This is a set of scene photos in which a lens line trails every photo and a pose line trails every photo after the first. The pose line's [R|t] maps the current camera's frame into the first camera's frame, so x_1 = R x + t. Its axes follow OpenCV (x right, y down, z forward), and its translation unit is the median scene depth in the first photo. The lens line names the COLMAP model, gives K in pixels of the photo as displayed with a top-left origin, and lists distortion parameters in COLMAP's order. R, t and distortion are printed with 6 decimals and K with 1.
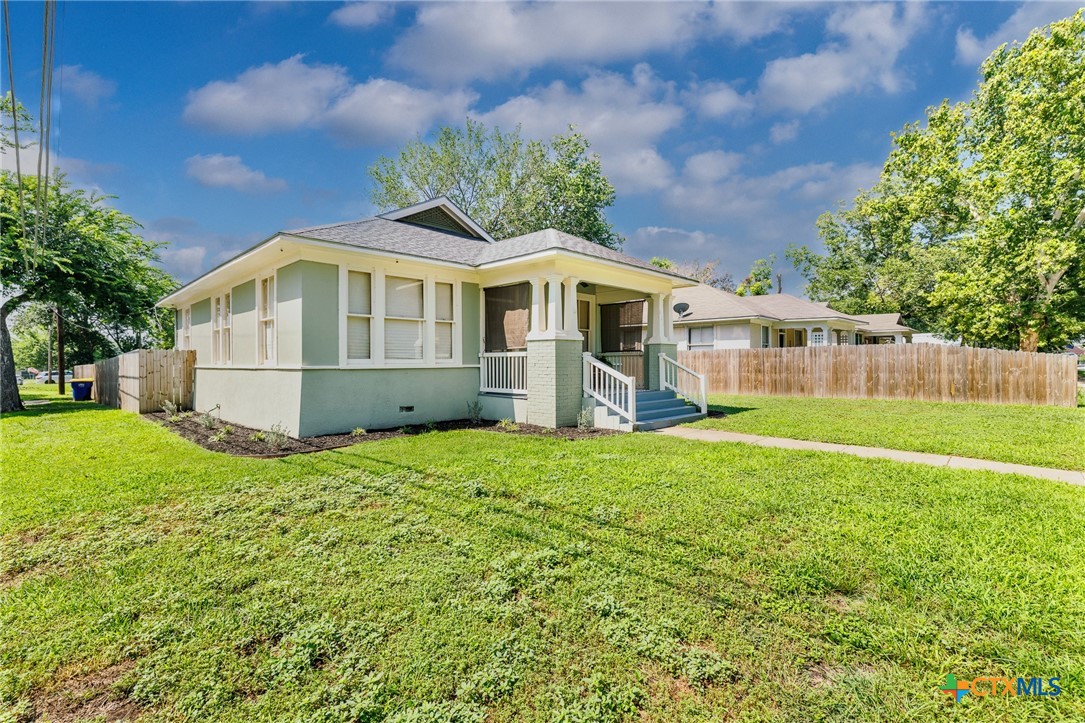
lens RADIAL K [[486.8, 0, 542.5], [0, 486.8, 361.5], [0, 0, 1]] dist [0.001244, 0.000338]
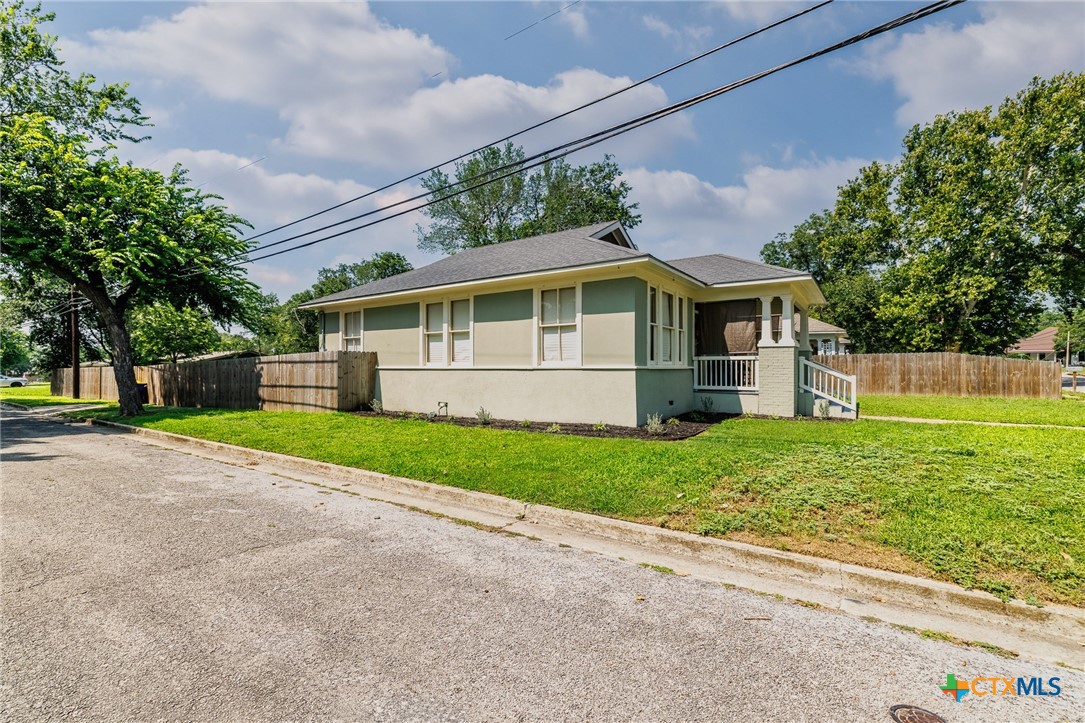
lens RADIAL K [[466.6, 0, 542.5], [0, 466.6, 361.5], [0, 0, 1]] dist [0.000937, 0.000198]
pose [[0.984176, 0.006926, 0.177060, -0.566973], [-0.004759, 0.999909, -0.012660, 0.008468], [-0.177132, 0.011617, 0.984119, -0.051075]]
